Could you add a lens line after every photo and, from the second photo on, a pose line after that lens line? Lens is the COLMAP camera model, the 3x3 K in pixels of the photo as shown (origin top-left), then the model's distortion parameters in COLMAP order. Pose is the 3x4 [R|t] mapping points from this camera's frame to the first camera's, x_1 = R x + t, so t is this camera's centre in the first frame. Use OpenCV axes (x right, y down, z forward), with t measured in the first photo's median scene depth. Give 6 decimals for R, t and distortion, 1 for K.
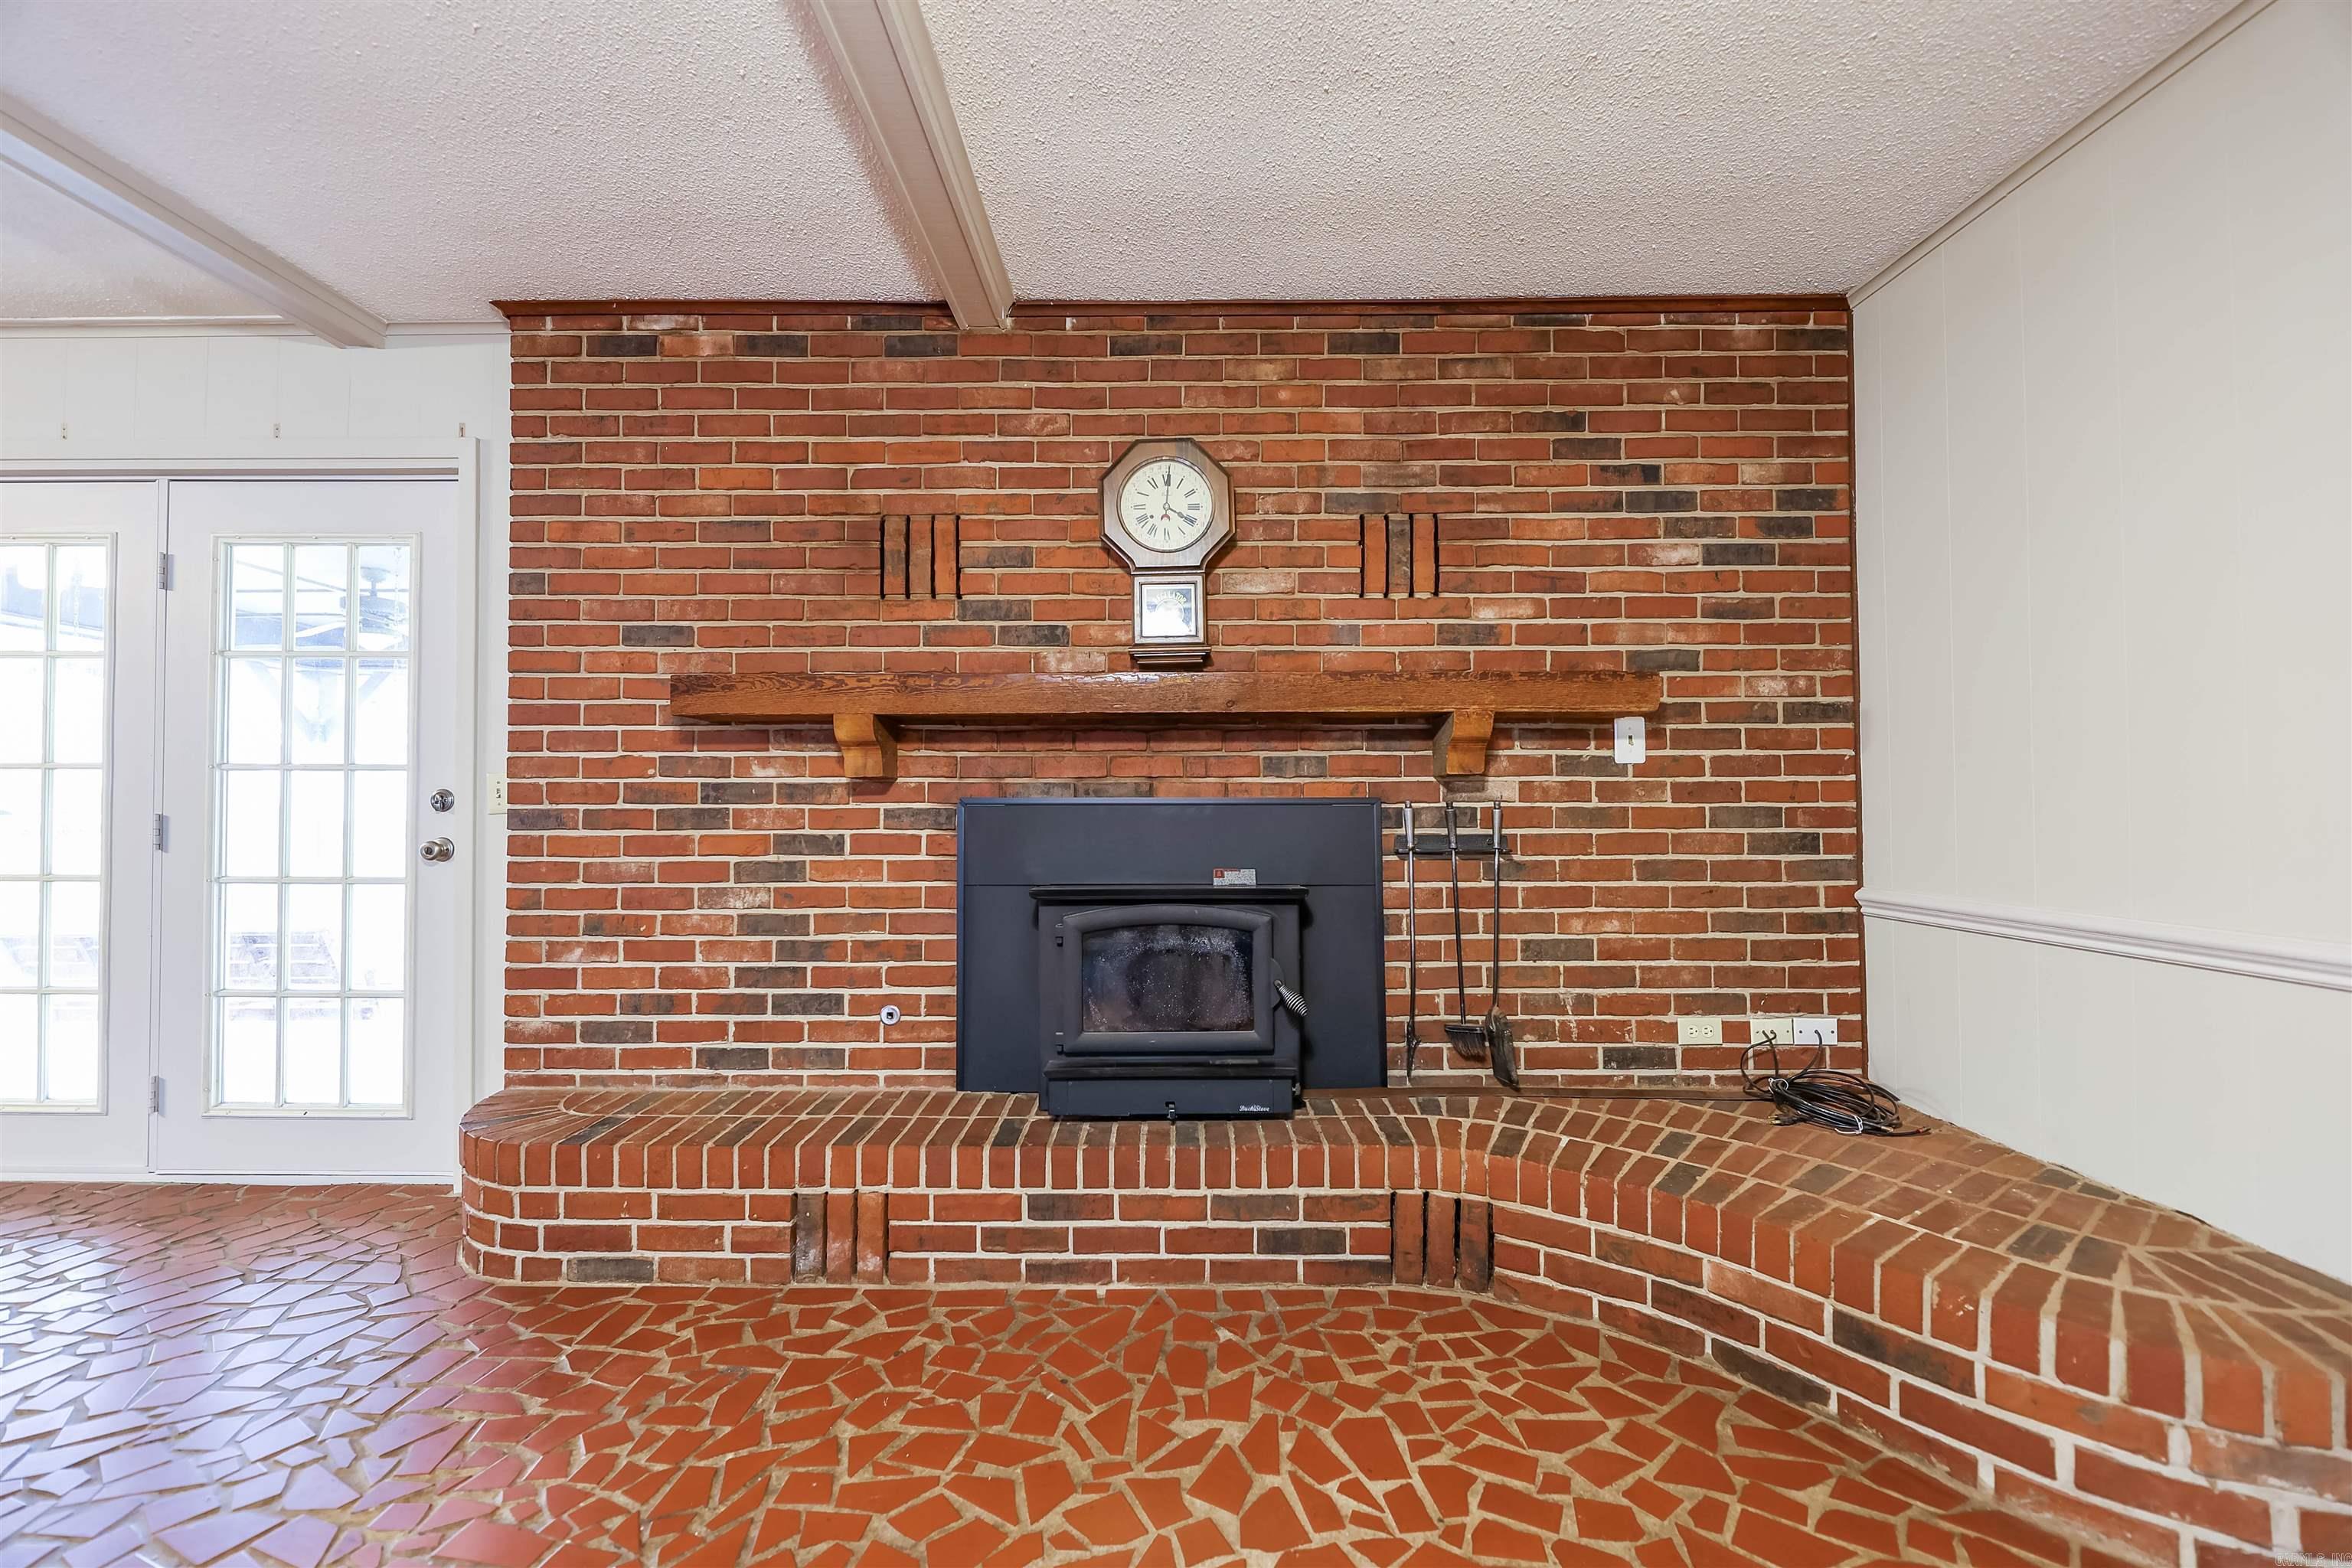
lens RADIAL K [[938.6, 0, 1170.9], [0, 938.6, 788.5], [0, 0, 1]] dist [0.000588, -0.003866]
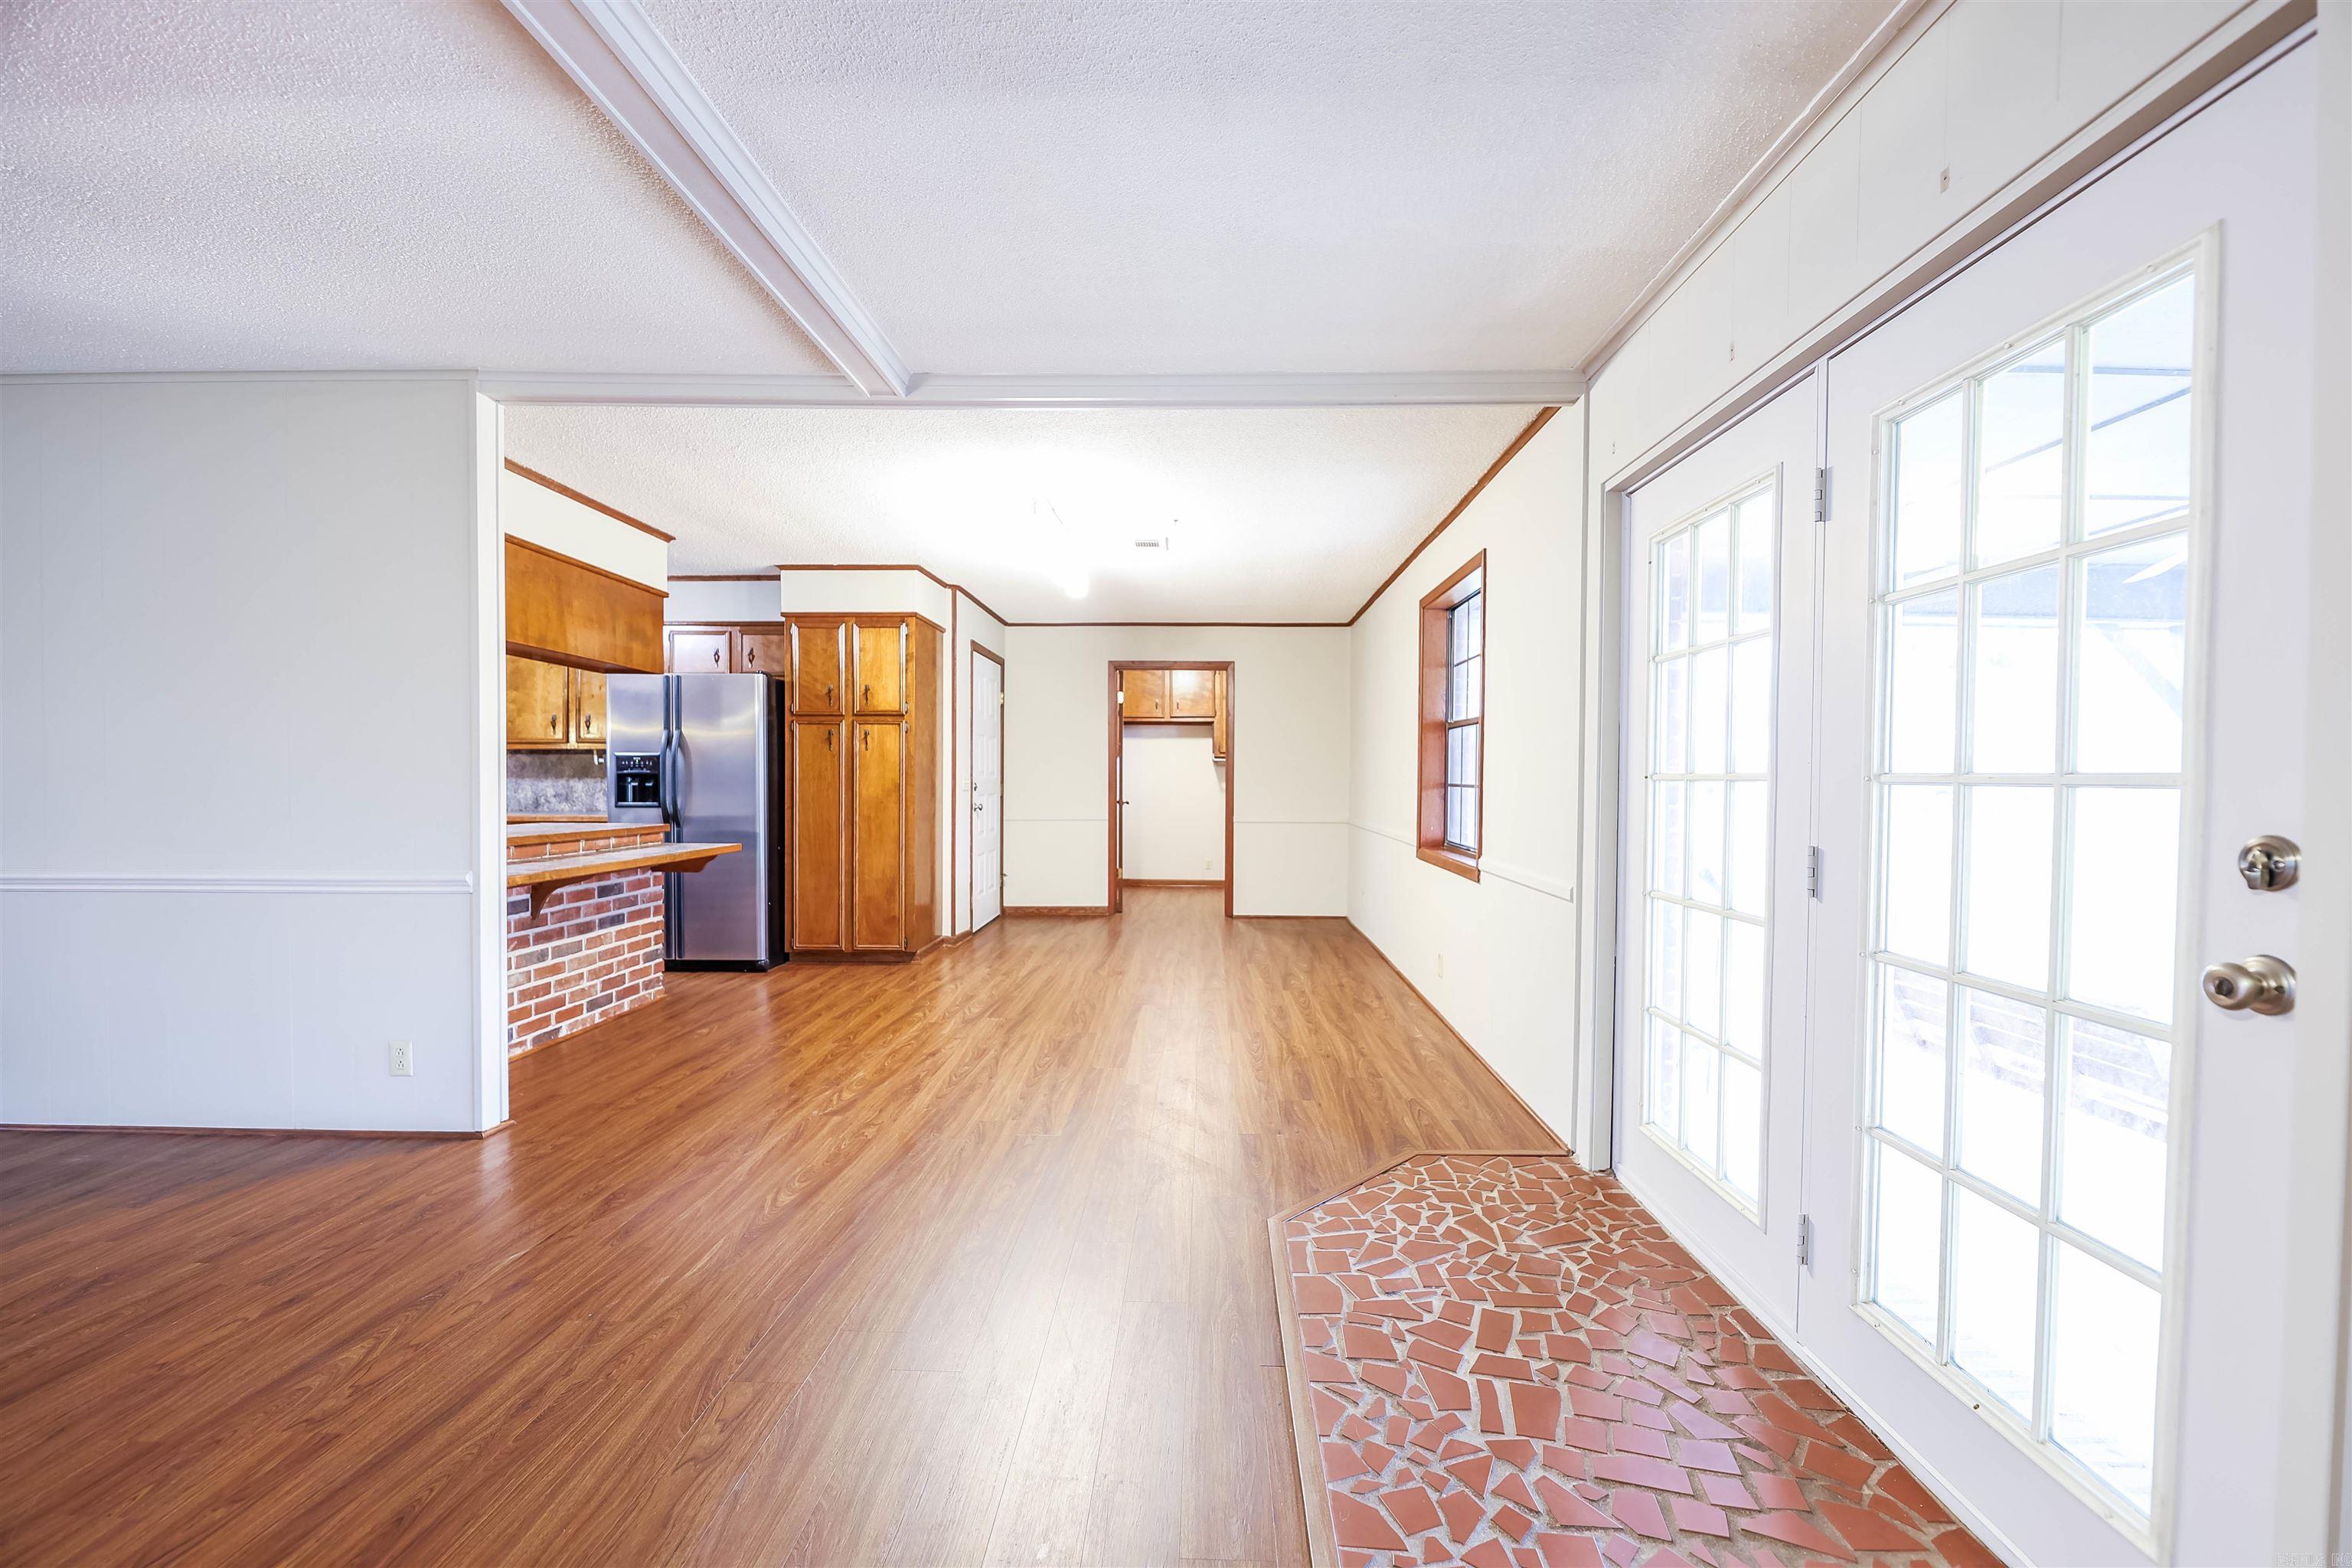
lens RADIAL K [[940.3, 0, 1208.9], [0, 940.3, 800.3], [0, 0, 1]] dist [-0.000547, -0.004589]
pose [[-0.002471, 0.025125, -0.999681, -0.397241], [0.010596, 0.999629, 0.025097, -0.030807], [0.999941, -0.010531, -0.002736, 0.576220]]
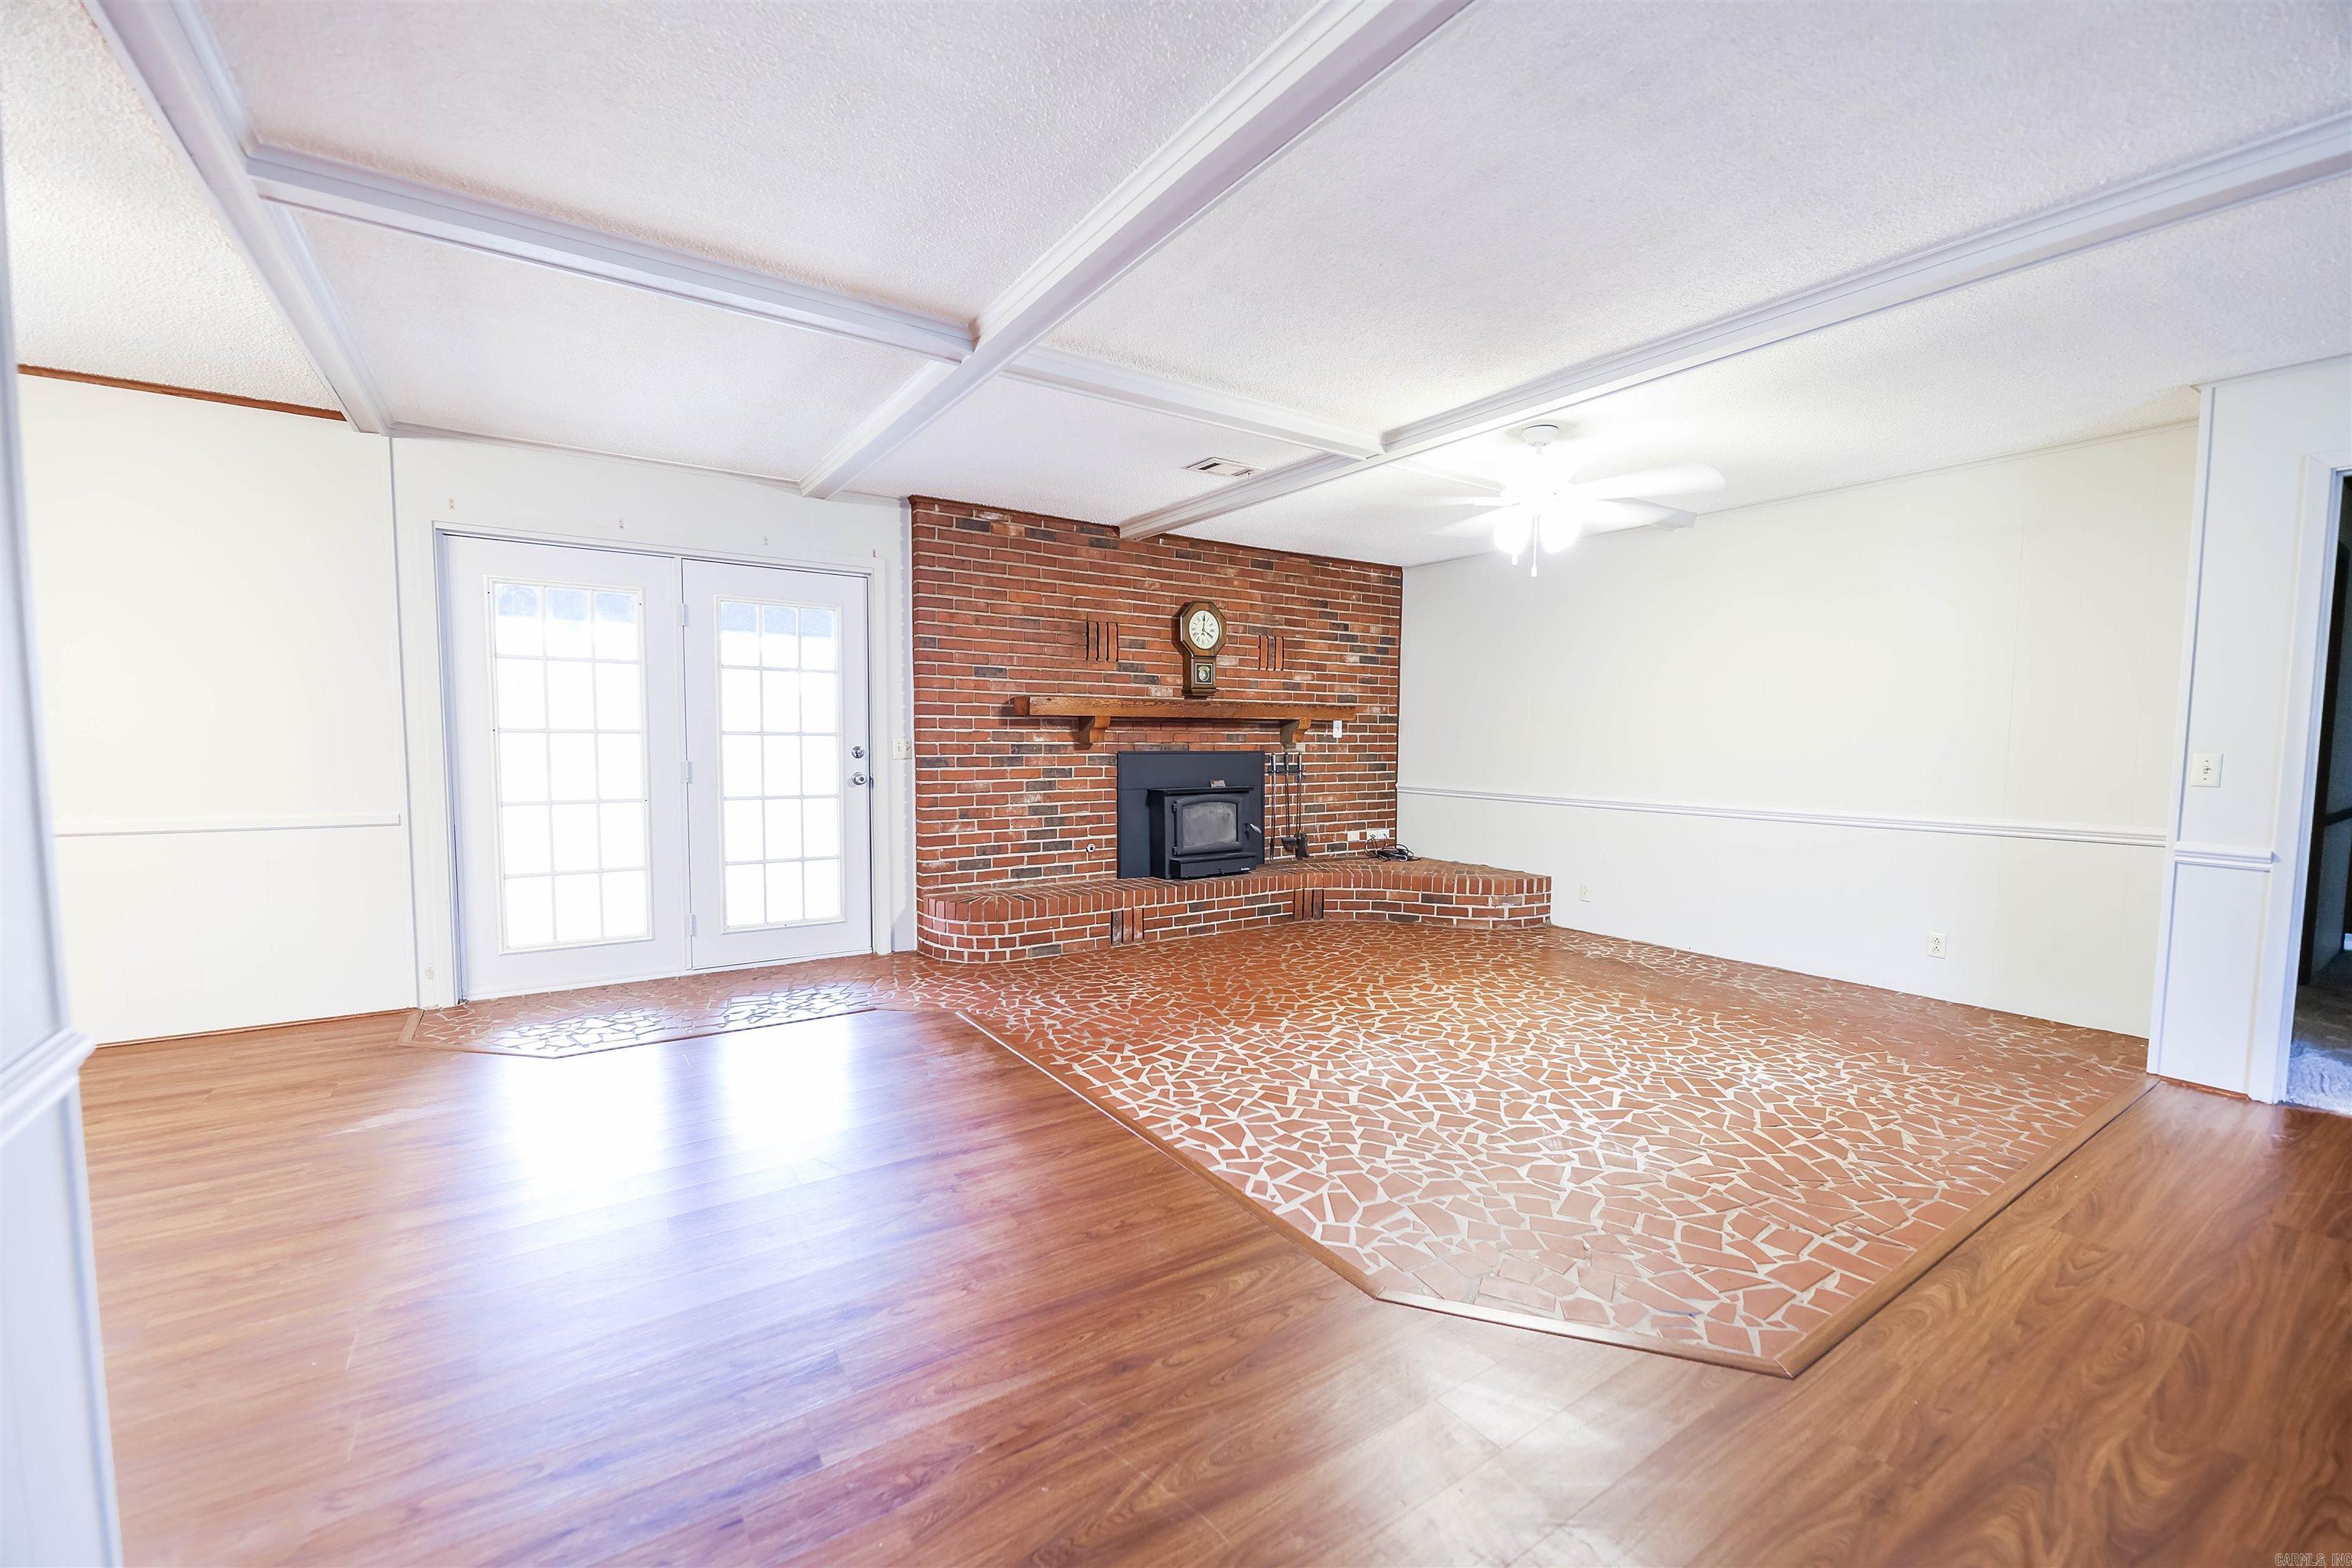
lens RADIAL K [[939.5, 0, 1174.4], [0, 939.5, 796.3], [0, 0, 1]] dist [-0.000031, -0.003223]
pose [[0.829761, -0.028856, 0.557373, -1.374304], [-0.020352, 0.996434, 0.081884, -0.069246], [-0.557748, -0.079288, 0.826215, -0.947580]]
